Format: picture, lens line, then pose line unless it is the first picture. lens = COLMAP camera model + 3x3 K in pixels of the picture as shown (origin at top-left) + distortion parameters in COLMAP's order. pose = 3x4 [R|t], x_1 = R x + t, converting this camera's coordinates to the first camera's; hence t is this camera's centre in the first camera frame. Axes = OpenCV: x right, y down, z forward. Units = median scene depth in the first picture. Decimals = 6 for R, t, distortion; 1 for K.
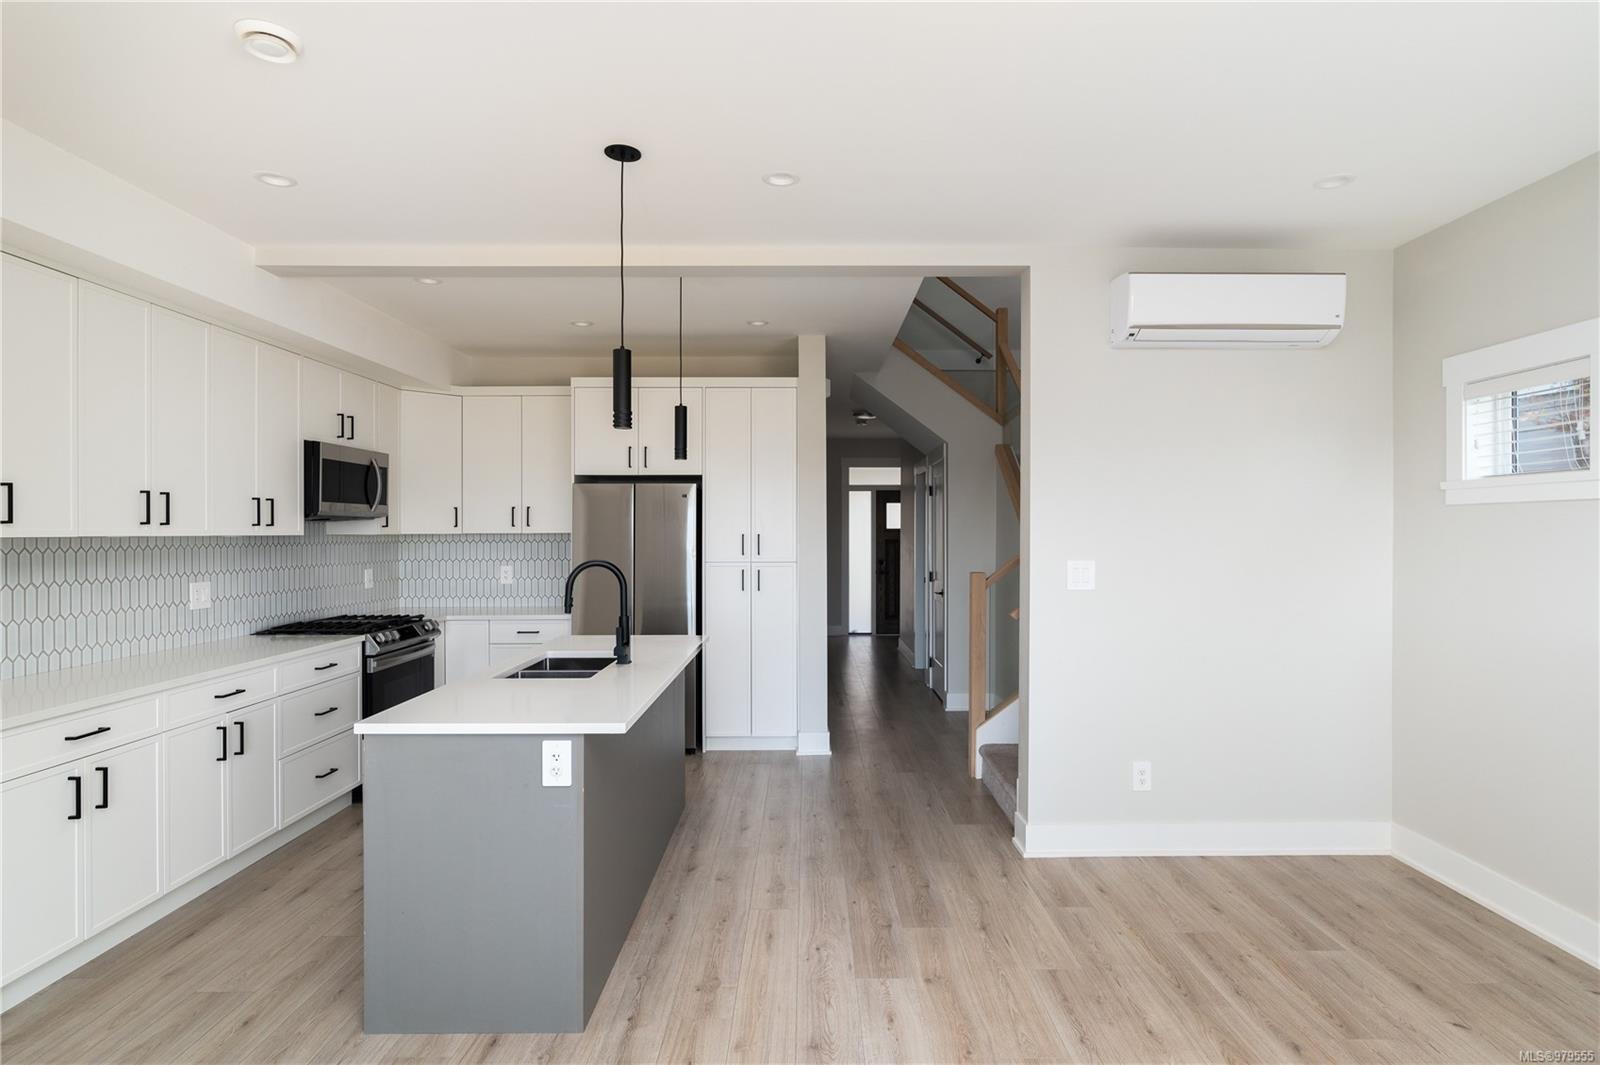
lens RADIAL K [[841.1, 0, 815.0], [0, 841.1, 537.9], [0, 0, 1]] dist [-0.025949, 0.009665]
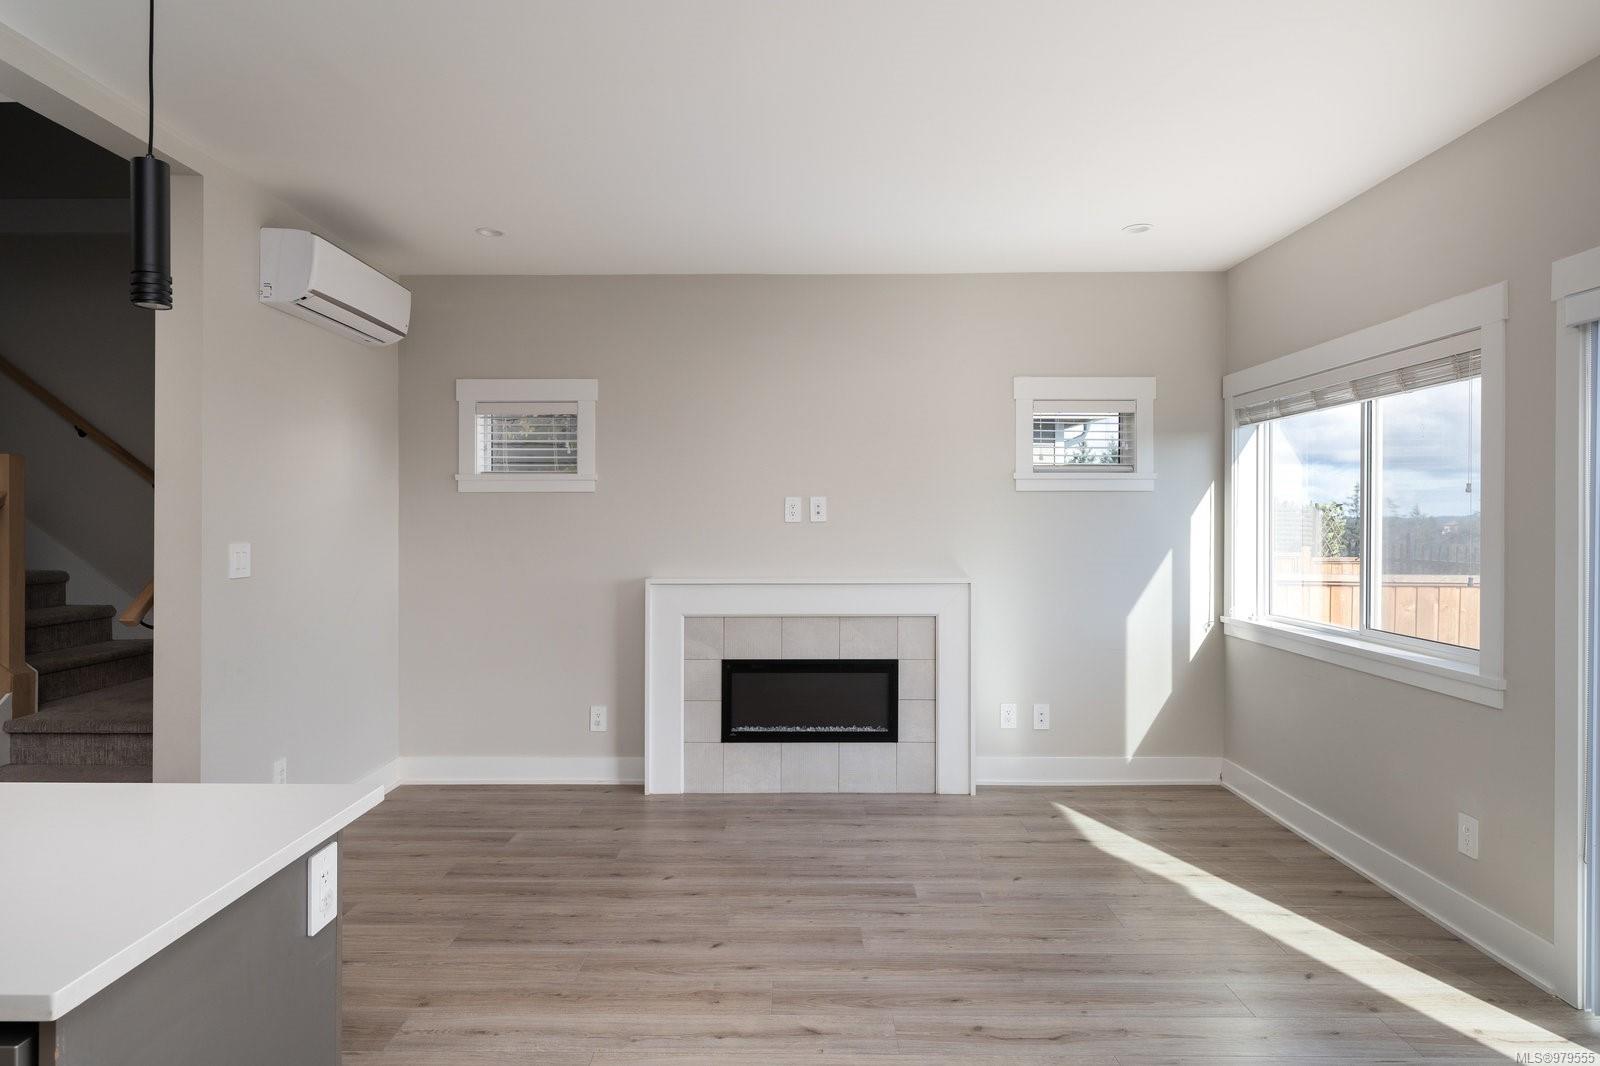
lens RADIAL K [[920.8, 0, 781.0], [0, 920.8, 527.7], [0, 0, 1]] dist [-0.006937, -0.003704]
pose [[0.020218, -0.009187, 0.999753, -0.505526], [0.005905, 0.999941, 0.009069, 0.005614], [-0.999778, 0.005720, 0.020271, 0.355661]]
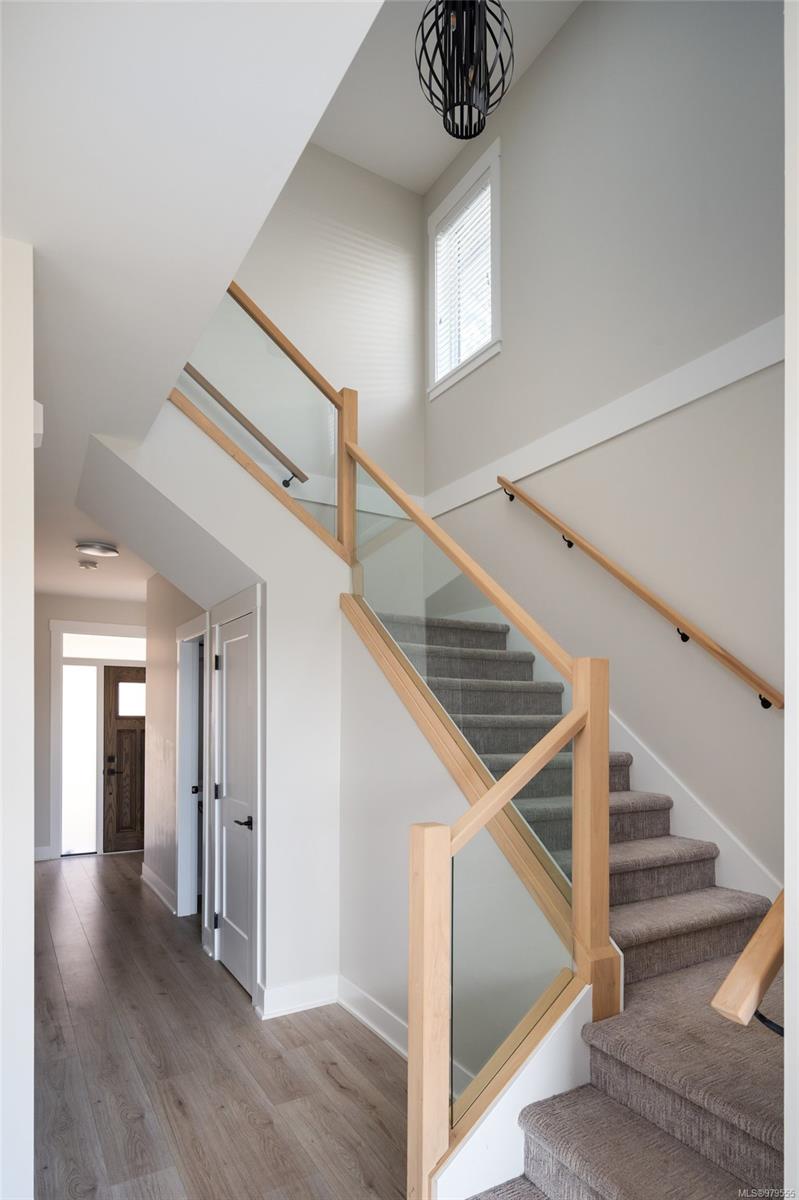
lens RADIAL K [[700.1, 0, 479.7], [0, 700.1, 715.7], [0, 0, 1]] dist [0.024911, 0.000525]
pose [[0.831929, 0.004859, 0.554861, 0.002340], [-0.001369, 0.999977, -0.006706, -0.018465], [-0.554881, 0.004819, 0.831916, 0.735096]]
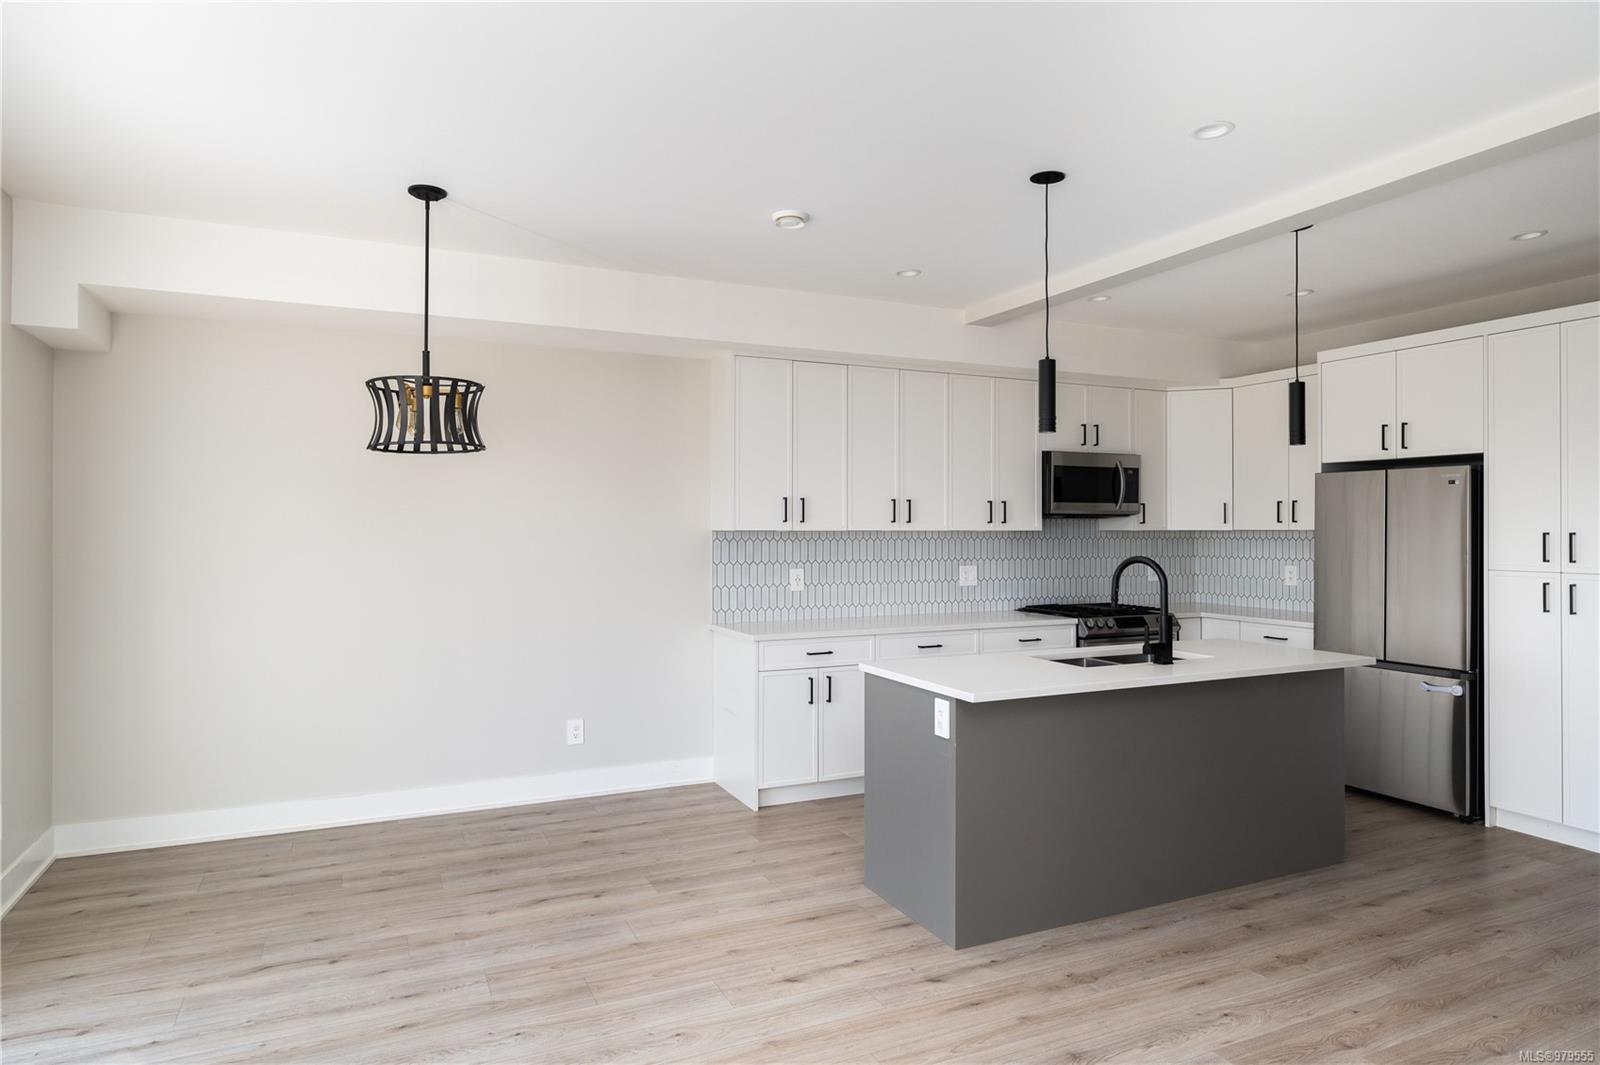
lens RADIAL K [[927.4, 0, 795.9], [0, 927.4, 535.2], [0, 0, 1]] dist [-0.015855, 0.004980]
pose [[0.407655, 0.010508, -0.913076, 0.456683], [-0.009049, 0.999931, 0.007467, -0.003281], [0.913091, 0.005218, 0.407722, 0.138631]]
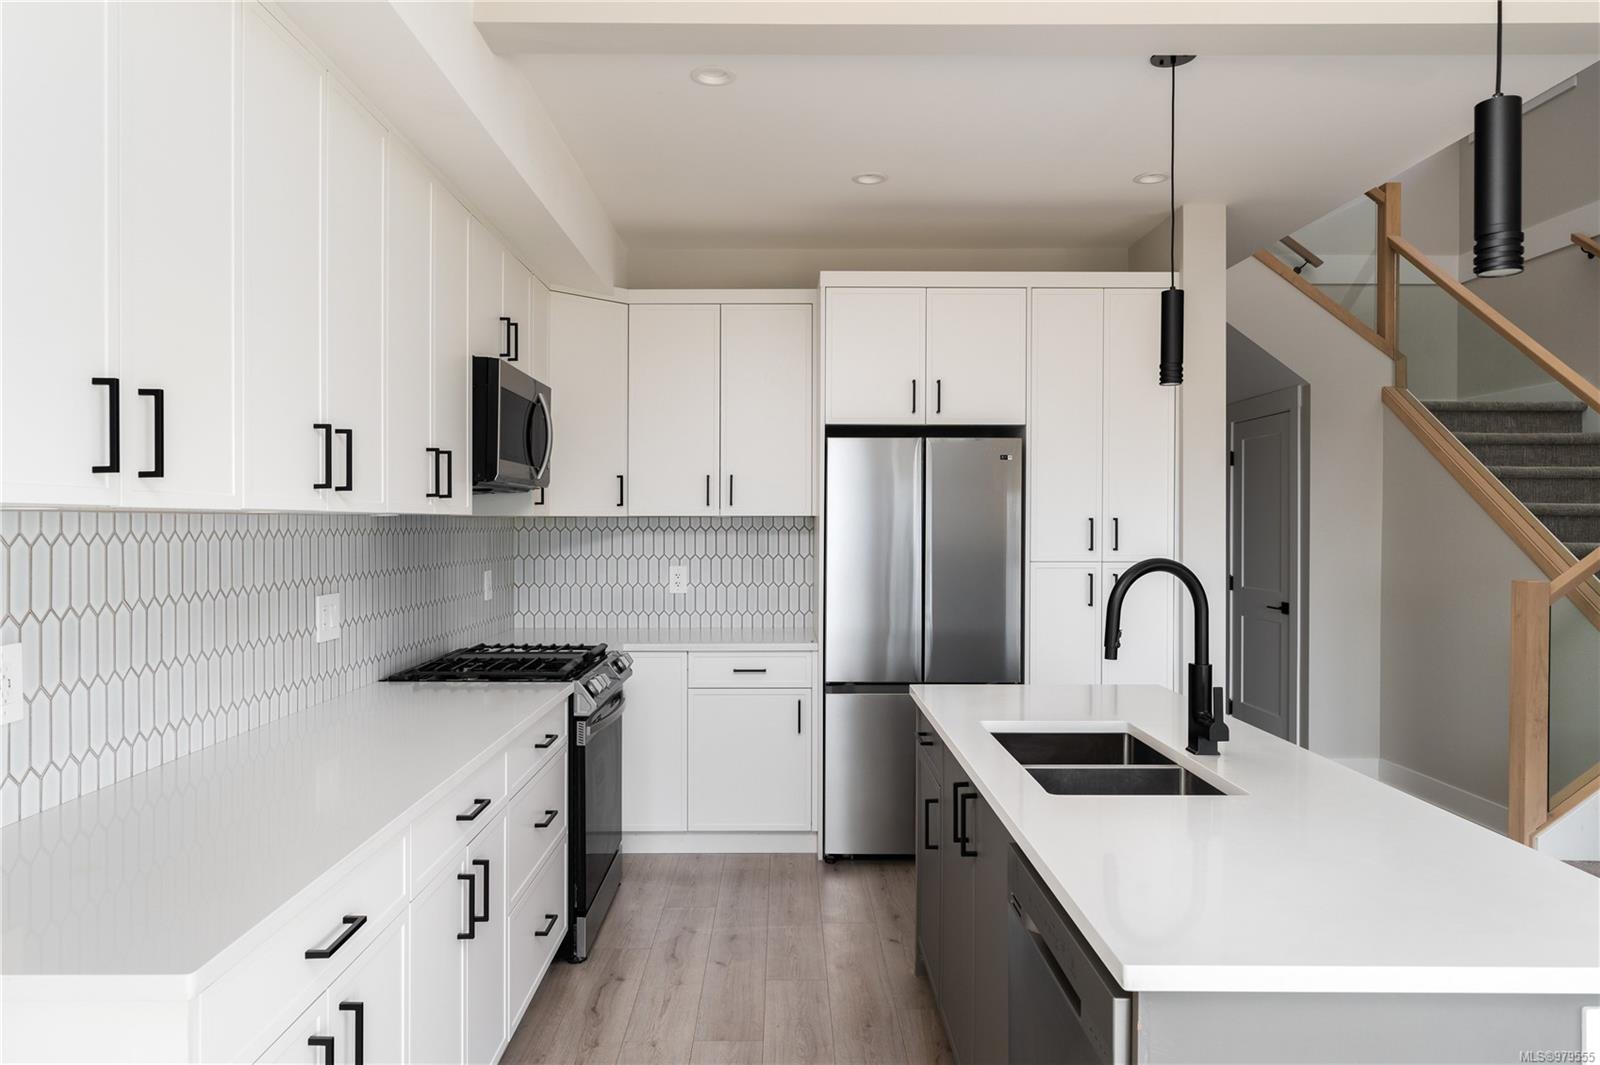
lens RADIAL K [[1032.1, 0, 791.1], [0, 1032.1, 537.3], [0, 0, 1]] dist [-0.004172, -0.002749]
pose [[0.999987, 0.003283, -0.003959, -0.385434], [-0.003256, 0.999971, 0.006913, 0.006963], [0.003982, -0.006900, 0.999968, 0.266711]]
